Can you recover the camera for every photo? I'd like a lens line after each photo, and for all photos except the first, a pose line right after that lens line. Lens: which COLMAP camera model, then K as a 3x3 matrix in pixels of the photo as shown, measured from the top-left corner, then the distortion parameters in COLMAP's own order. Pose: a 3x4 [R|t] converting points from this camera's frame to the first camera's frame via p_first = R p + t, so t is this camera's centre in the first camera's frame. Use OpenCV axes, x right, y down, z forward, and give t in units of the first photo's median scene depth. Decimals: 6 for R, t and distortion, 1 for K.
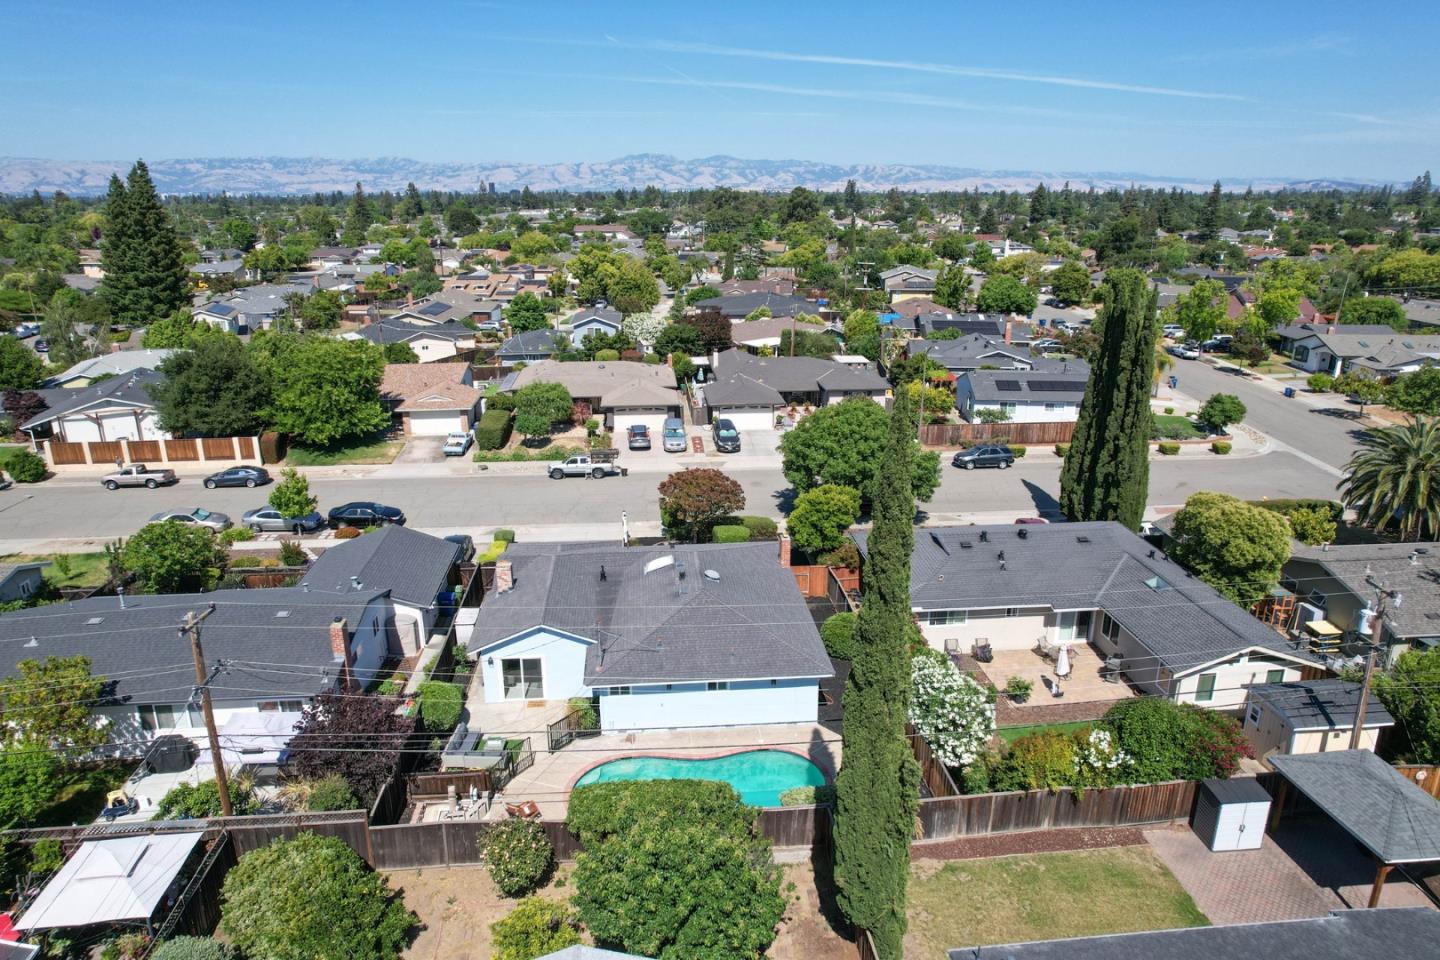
lens RADIAL K [[906.4, 0, 720.0], [0, 906.4, 480.0], [0, 0, 1]] dist [-0.042620, 0.003054]
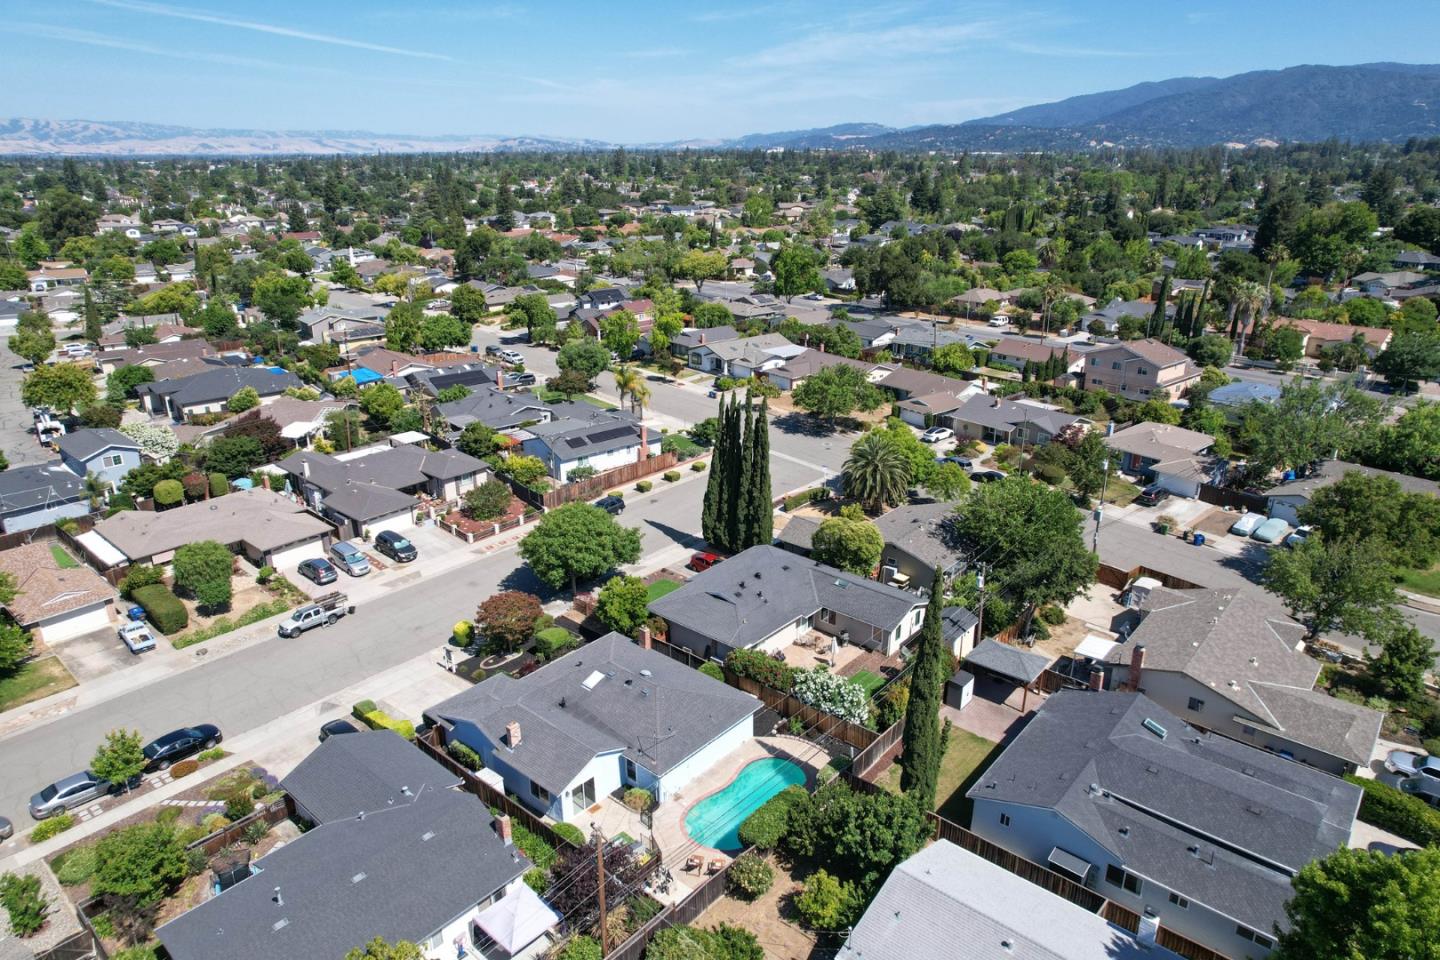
lens RADIAL K [[906.4, 0, 720.0], [0, 906.4, 480.0], [0, 0, 1]] dist [-0.042620, 0.003054]
pose [[0.725165, -0.233401, 0.647811, -0.463802], [0.210444, 0.970908, 0.114238, -0.196905], [-0.655629, 0.053486, 0.753187, -0.105987]]
